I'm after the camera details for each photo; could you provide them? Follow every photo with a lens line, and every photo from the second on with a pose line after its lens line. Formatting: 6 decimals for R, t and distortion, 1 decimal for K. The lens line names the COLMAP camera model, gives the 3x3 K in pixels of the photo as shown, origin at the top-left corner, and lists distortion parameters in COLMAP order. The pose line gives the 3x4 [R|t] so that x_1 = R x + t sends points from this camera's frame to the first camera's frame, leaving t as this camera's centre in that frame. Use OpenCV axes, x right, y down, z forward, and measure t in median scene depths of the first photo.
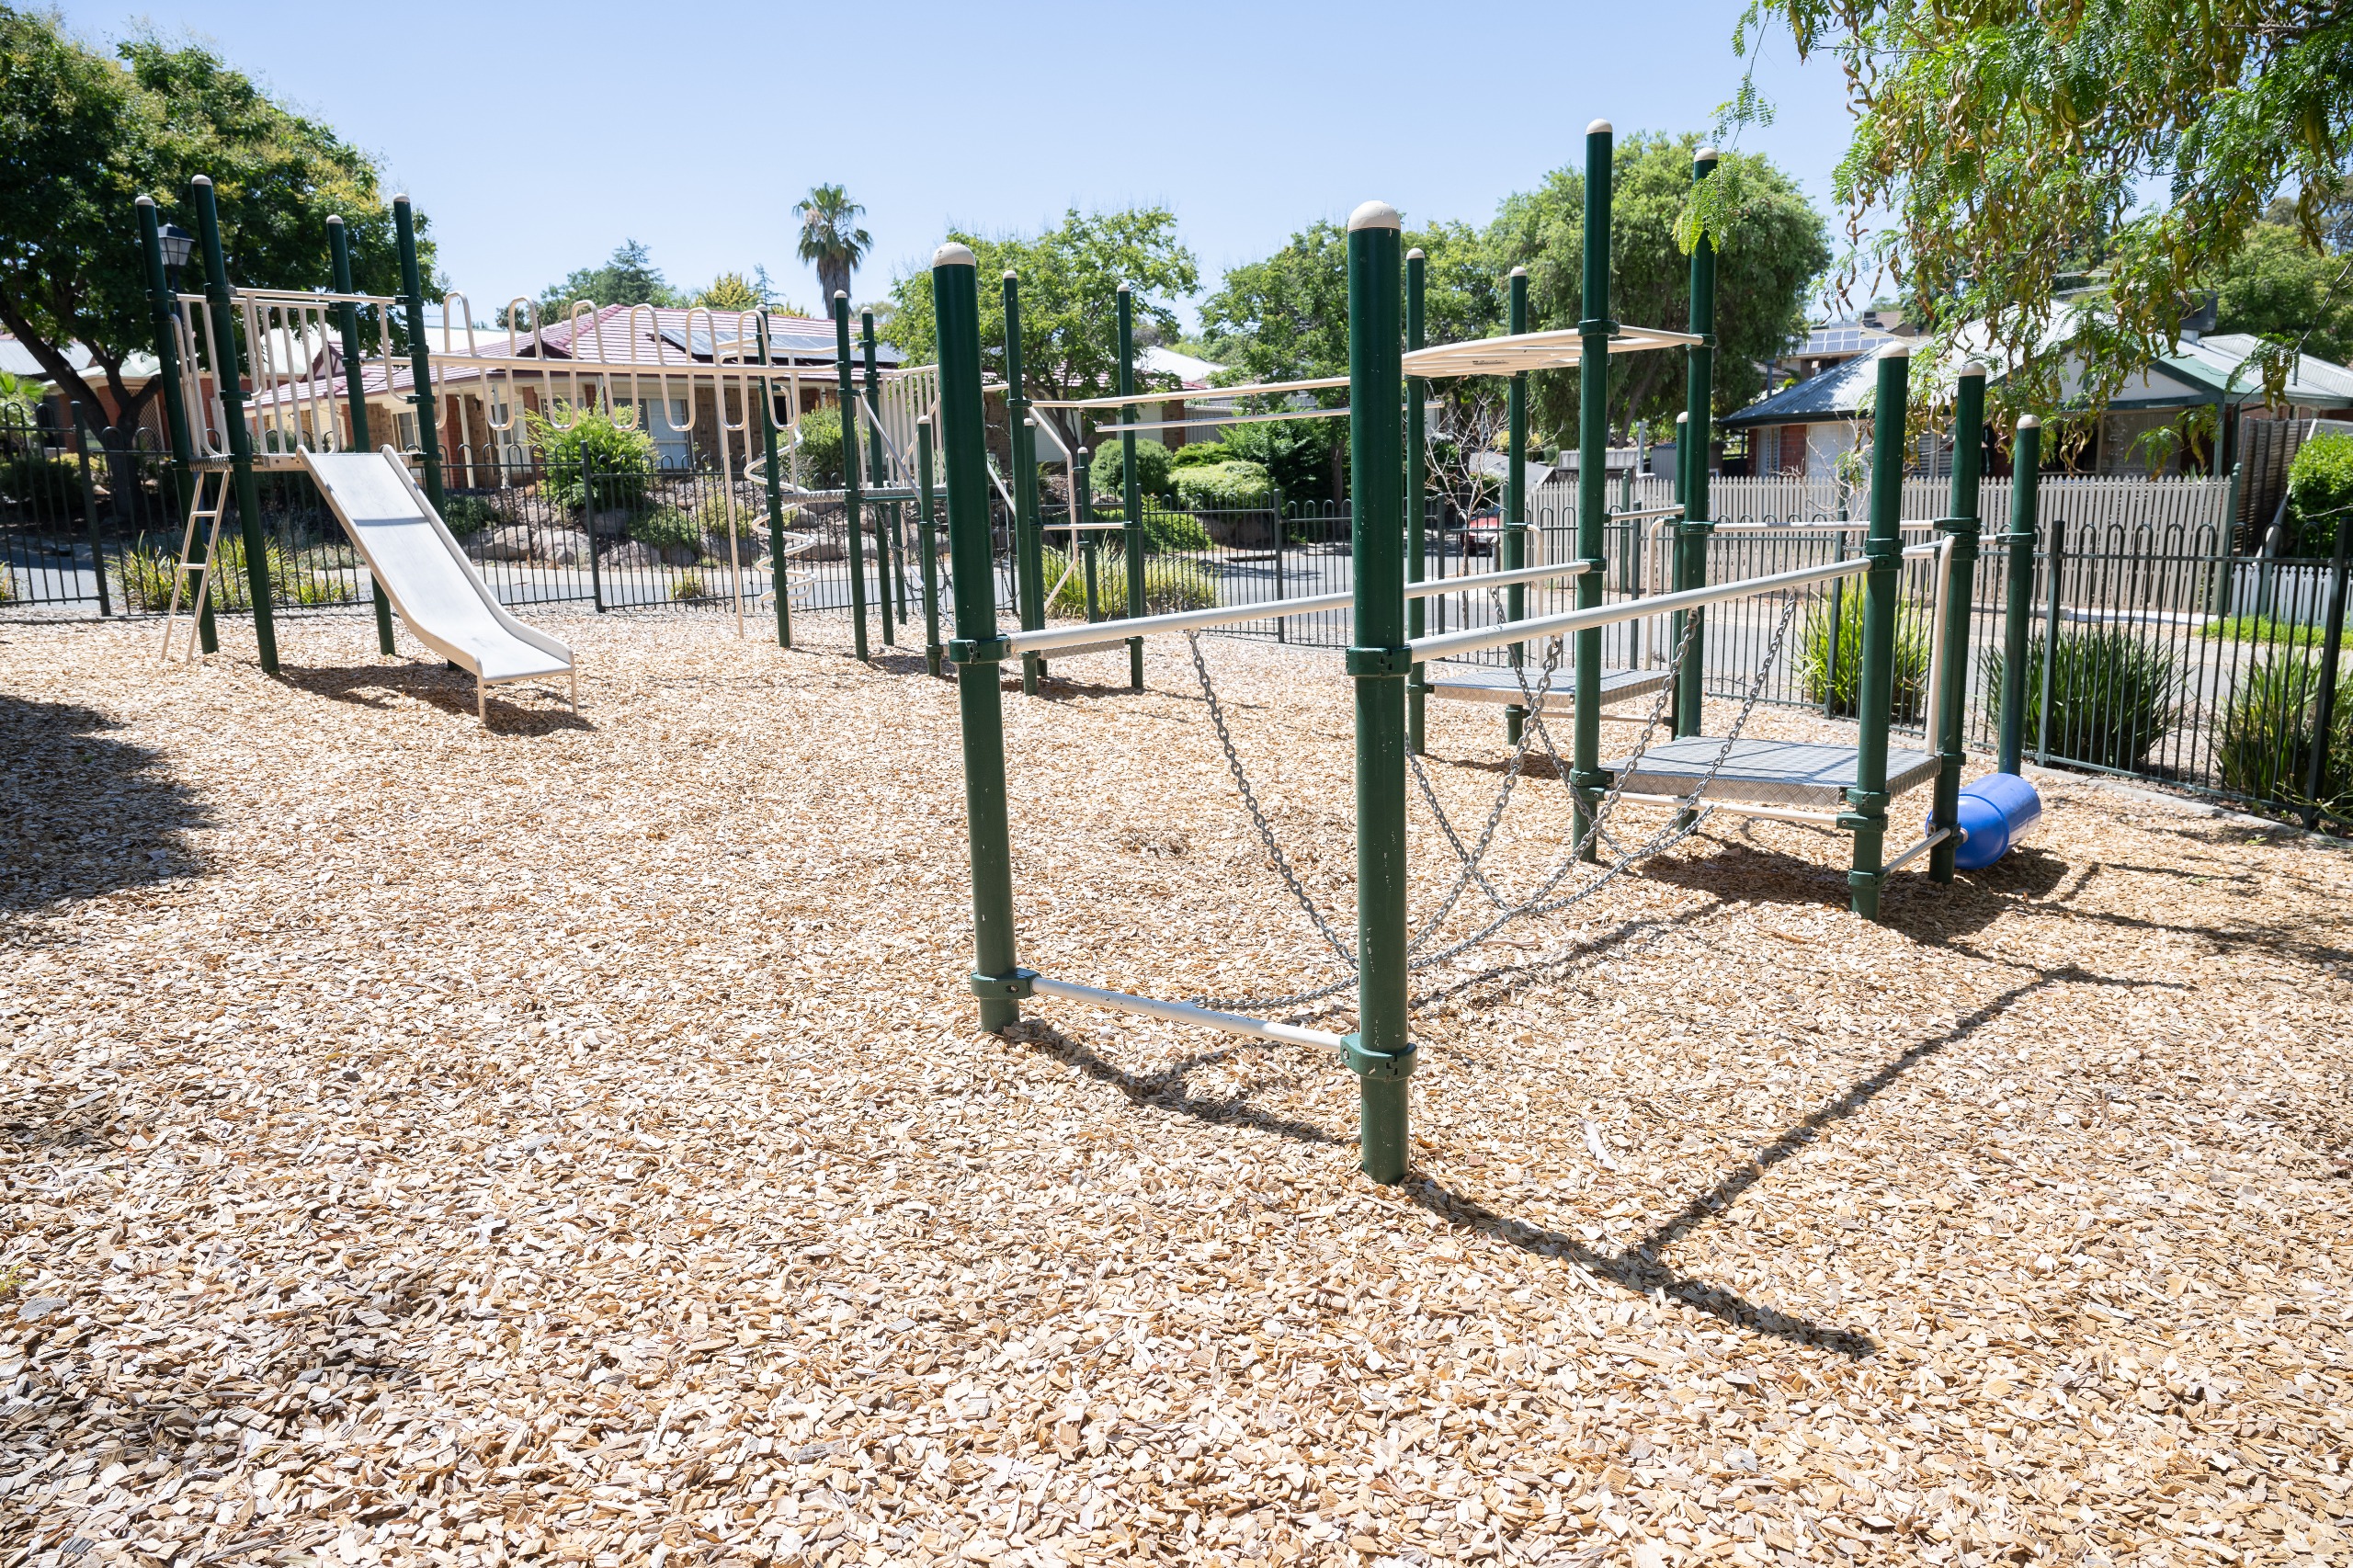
lens RADIAL K [[1593.0, 0, 1169.4], [0, 1593.0, 783.6], [0, 0, 1]] dist [0.014760, -0.002737]
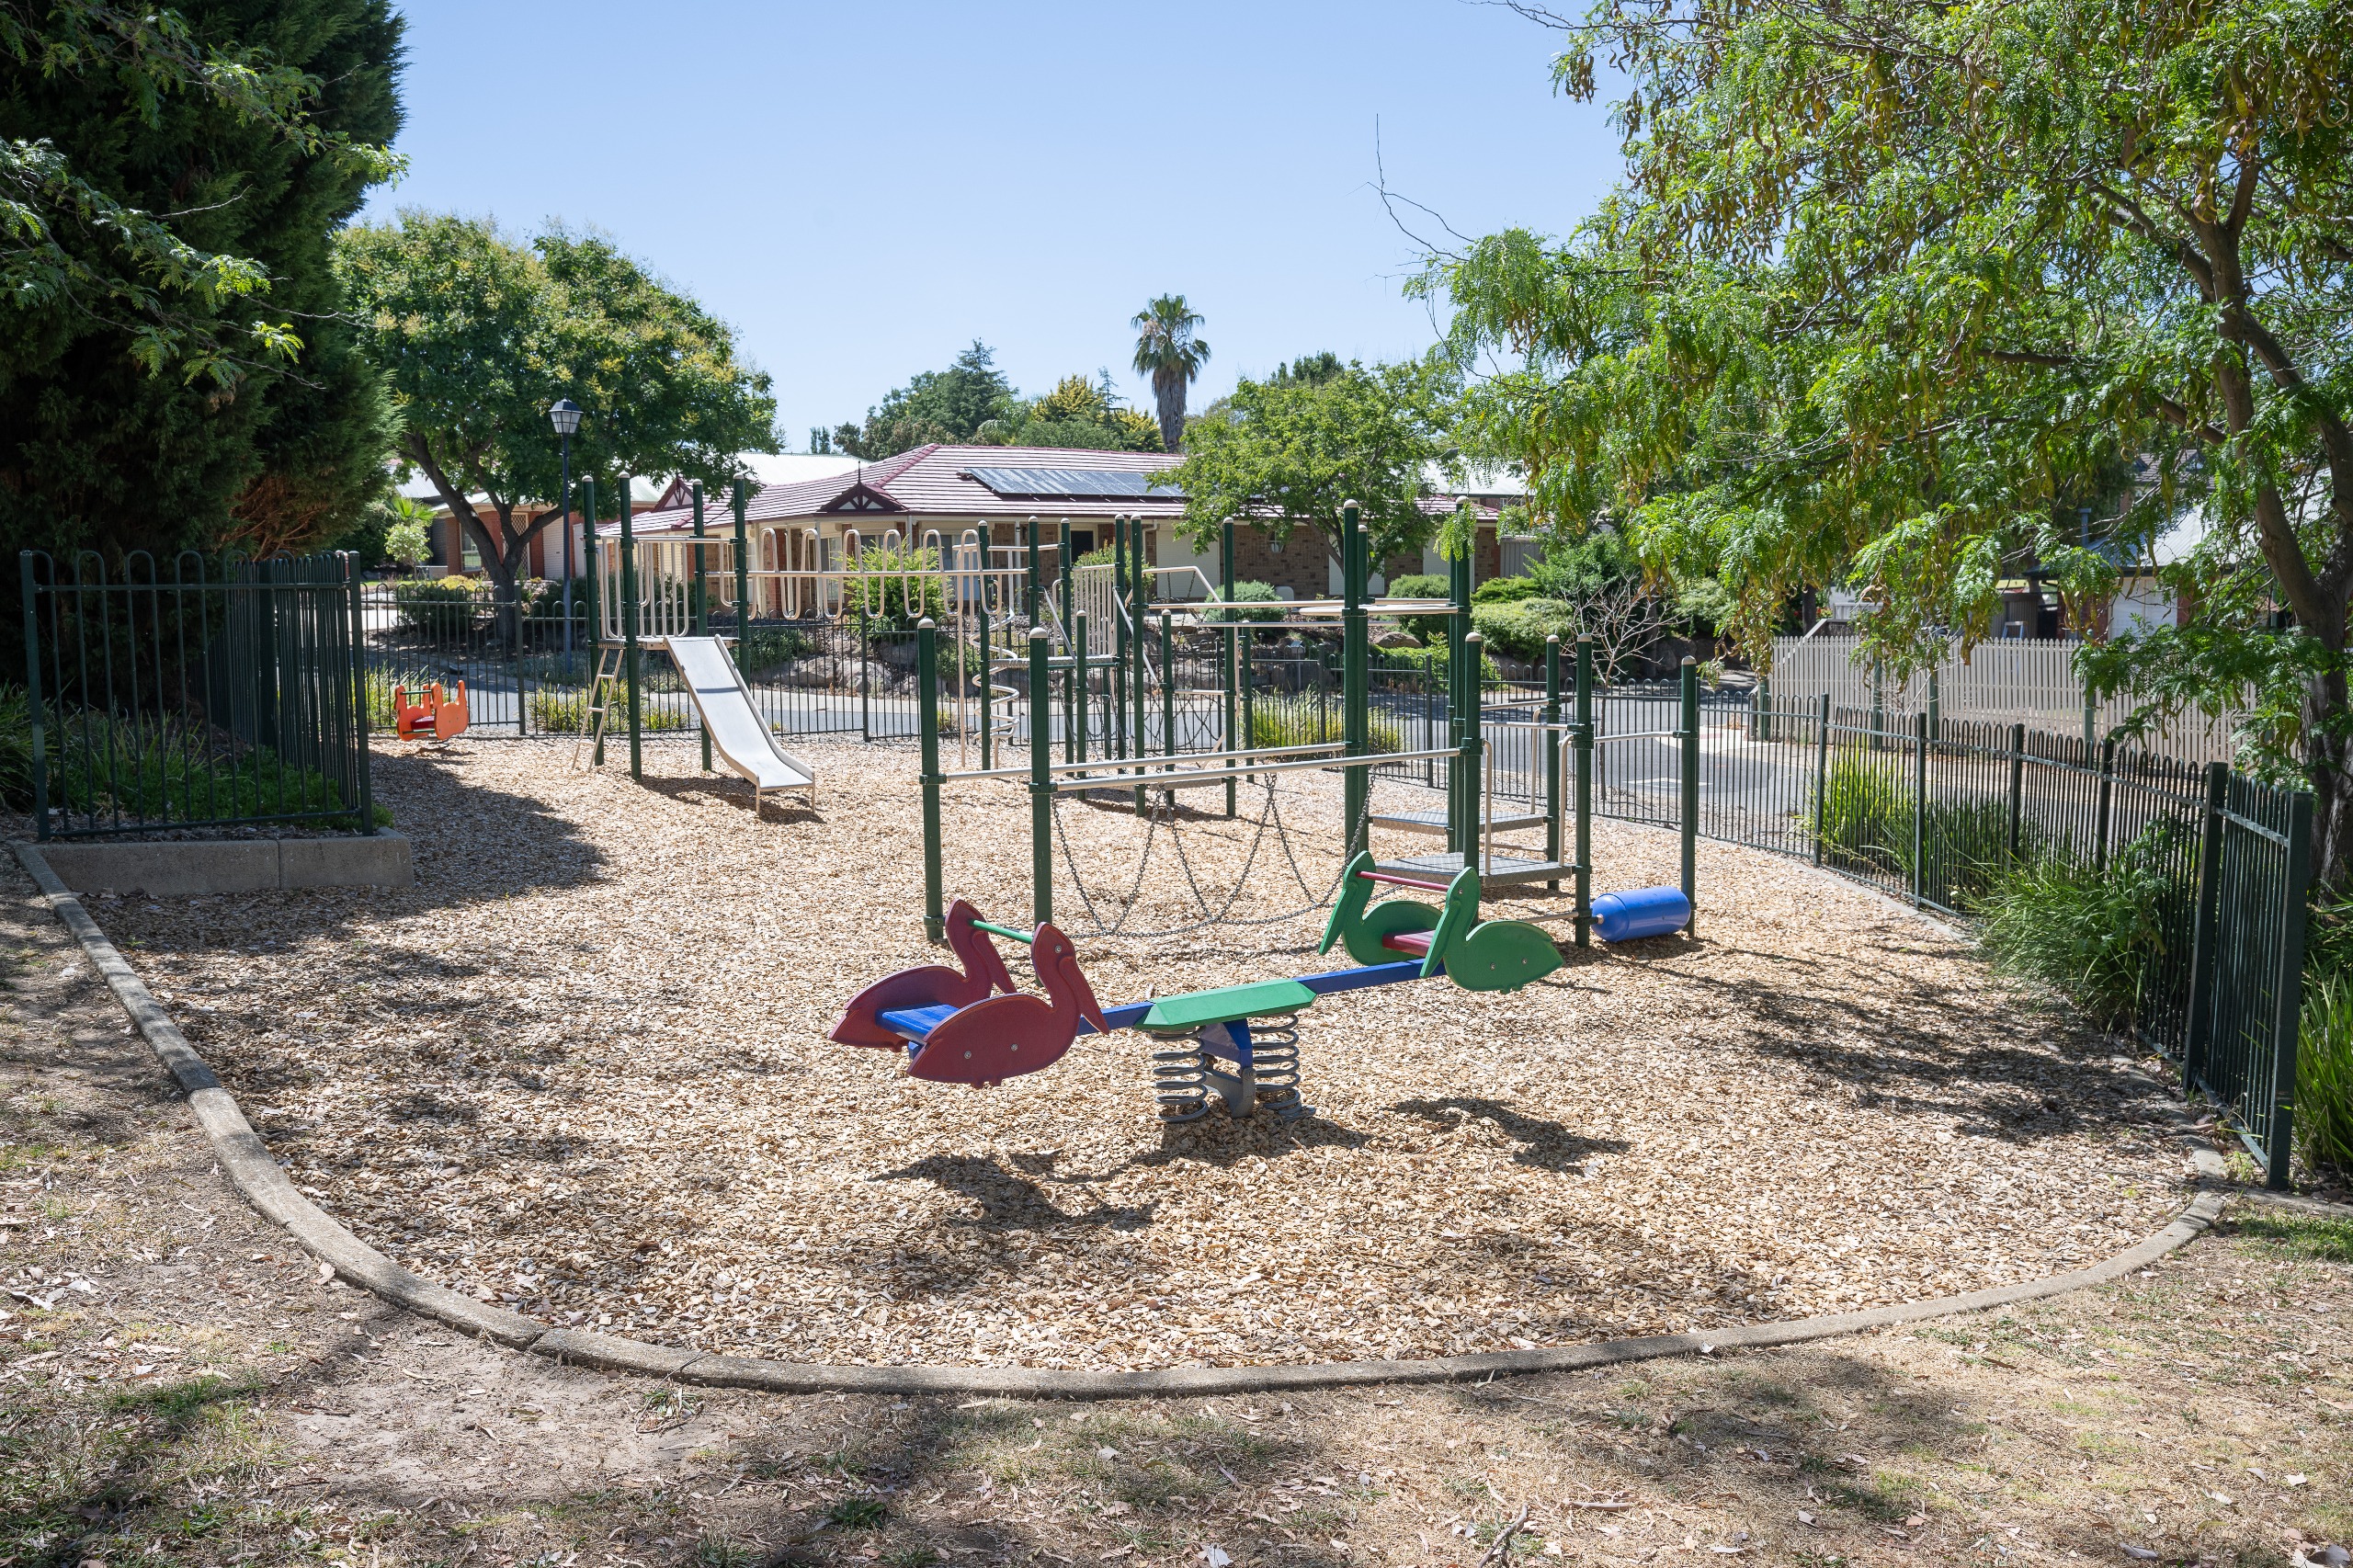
lens RADIAL K [[1924.6, 0, 1176.5], [0, 1924.6, 784.0], [0, 0, 1]] dist [0.003711, 0.001200]
pose [[0.976418, 0.037657, -0.212581, 0.119260], [-0.055530, 0.995347, -0.078740, 0.018191], [0.208627, 0.088688, 0.973966, -0.243756]]
